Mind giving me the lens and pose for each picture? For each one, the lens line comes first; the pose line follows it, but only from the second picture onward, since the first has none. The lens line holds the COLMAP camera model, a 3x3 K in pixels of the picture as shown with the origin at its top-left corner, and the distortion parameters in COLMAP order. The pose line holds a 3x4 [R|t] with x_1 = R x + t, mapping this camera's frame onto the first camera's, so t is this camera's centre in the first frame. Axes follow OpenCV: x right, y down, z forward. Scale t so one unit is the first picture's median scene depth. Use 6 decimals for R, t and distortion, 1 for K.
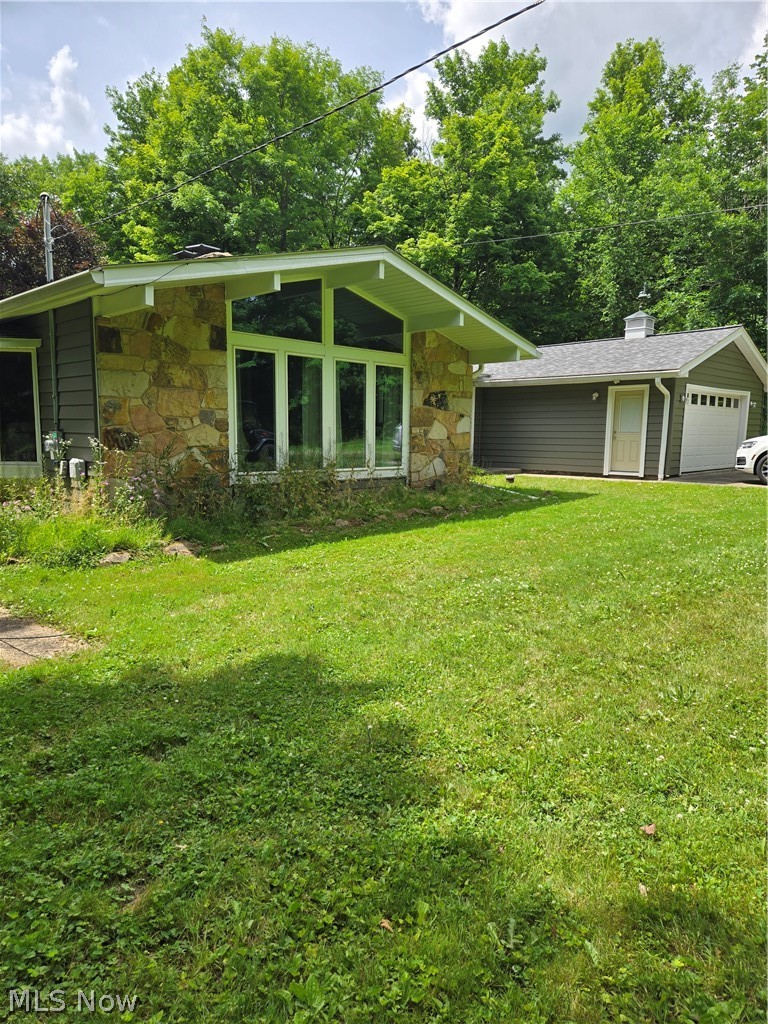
lens RADIAL K [[686.3, 0, 378.9], [0, 686.3, 513.8], [0, 0, 1]] dist [0.045689, -0.009319]
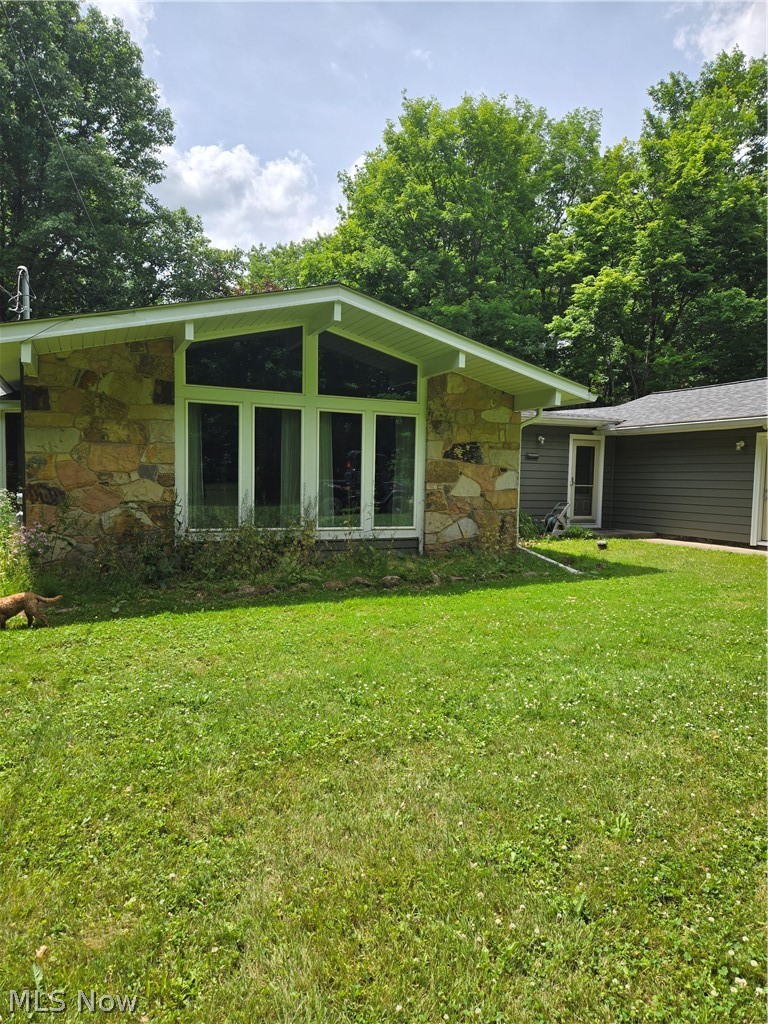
lens RADIAL K [[686.3, 0, 383.5], [0, 686.3, 507.7], [0, 0, 1]] dist [0.045689, -0.009319]
pose [[0.930324, 0.025786, -0.365831, 0.316706], [-0.054378, 0.996198, -0.068066, -0.030963], [0.362685, 0.083217, 0.928189, 0.162102]]
